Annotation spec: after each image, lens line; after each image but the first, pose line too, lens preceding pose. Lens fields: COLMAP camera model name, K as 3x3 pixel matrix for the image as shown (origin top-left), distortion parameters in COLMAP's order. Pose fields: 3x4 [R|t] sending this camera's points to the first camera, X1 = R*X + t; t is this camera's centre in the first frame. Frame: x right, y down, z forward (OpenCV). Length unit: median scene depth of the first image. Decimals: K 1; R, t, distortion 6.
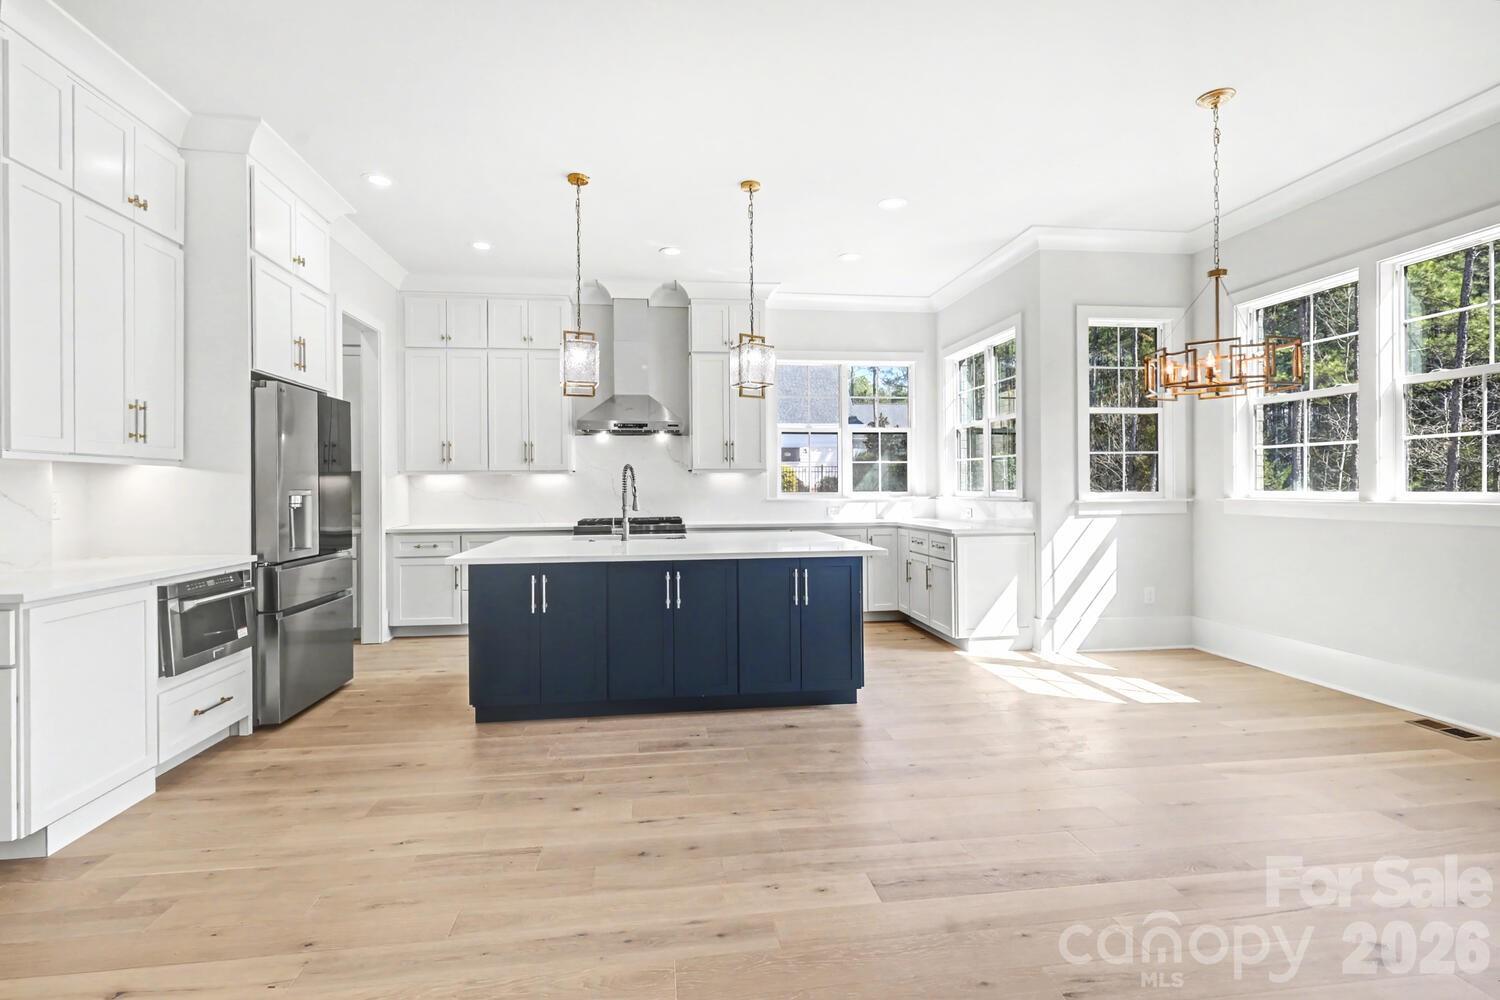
lens RADIAL K [[736.1, 0, 750.2], [0, 736.1, 488.1], [0, 0, 1]] dist [-0.000598, 0.000280]
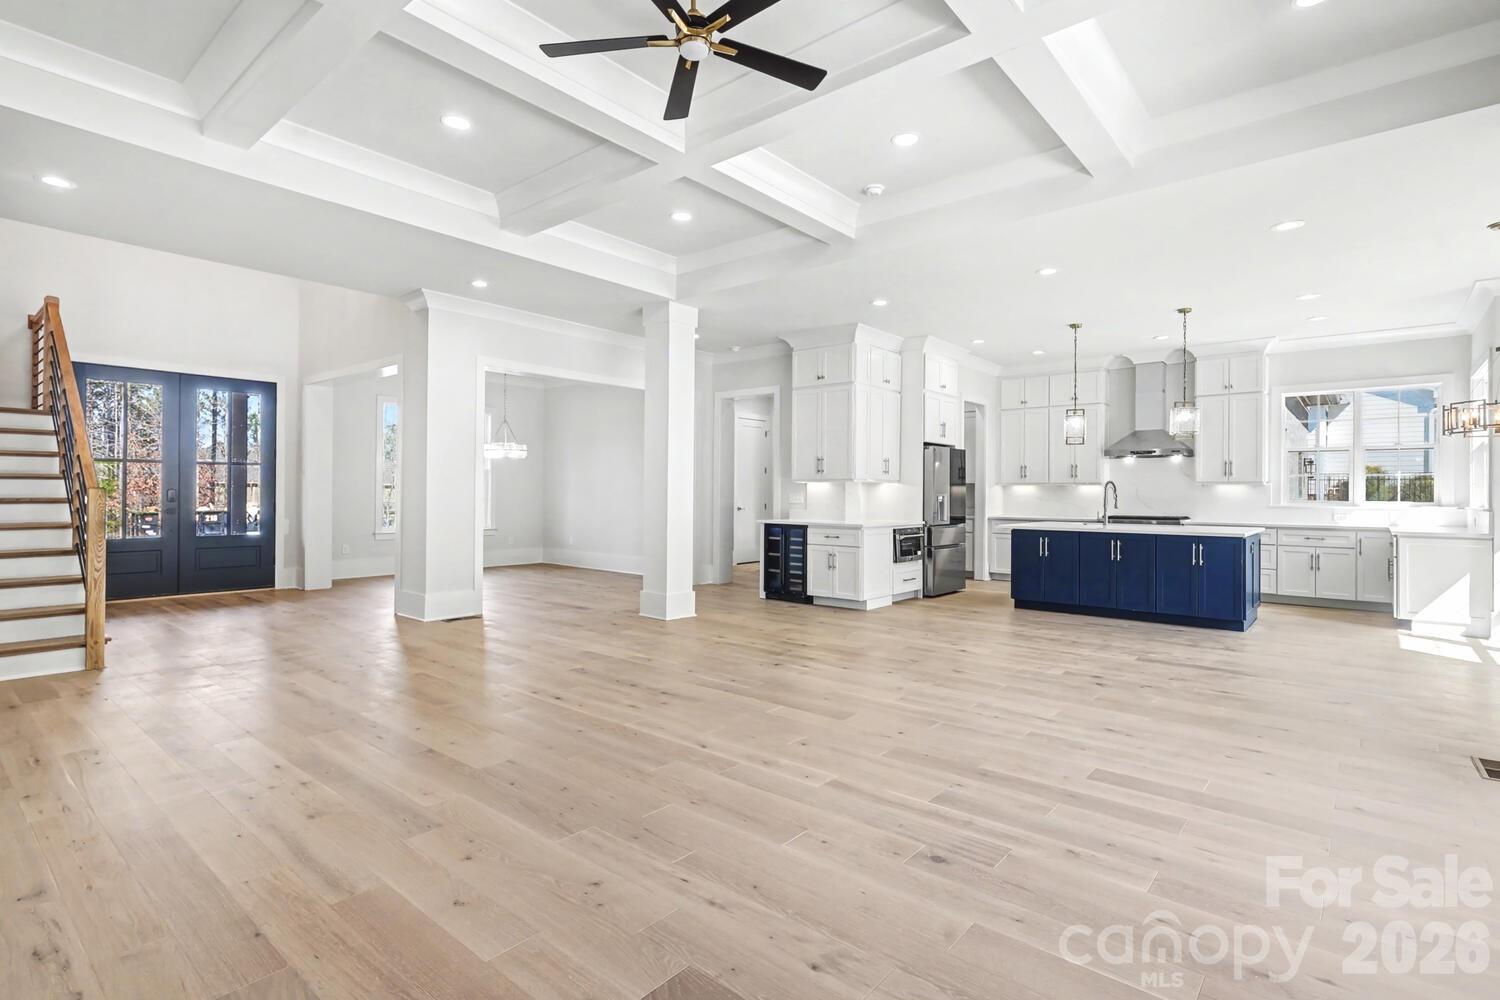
lens RADIAL K [[736.1, 0, 750.2], [0, 736.1, 488.1], [0, 0, 1]] dist [-0.000598, 0.000280]
pose [[0.678301, 0.006760, -0.734753, 0.579095], [-0.011576, 0.999932, -0.001487, -0.003266], [0.734693, 0.009514, 0.678333, -0.858912]]
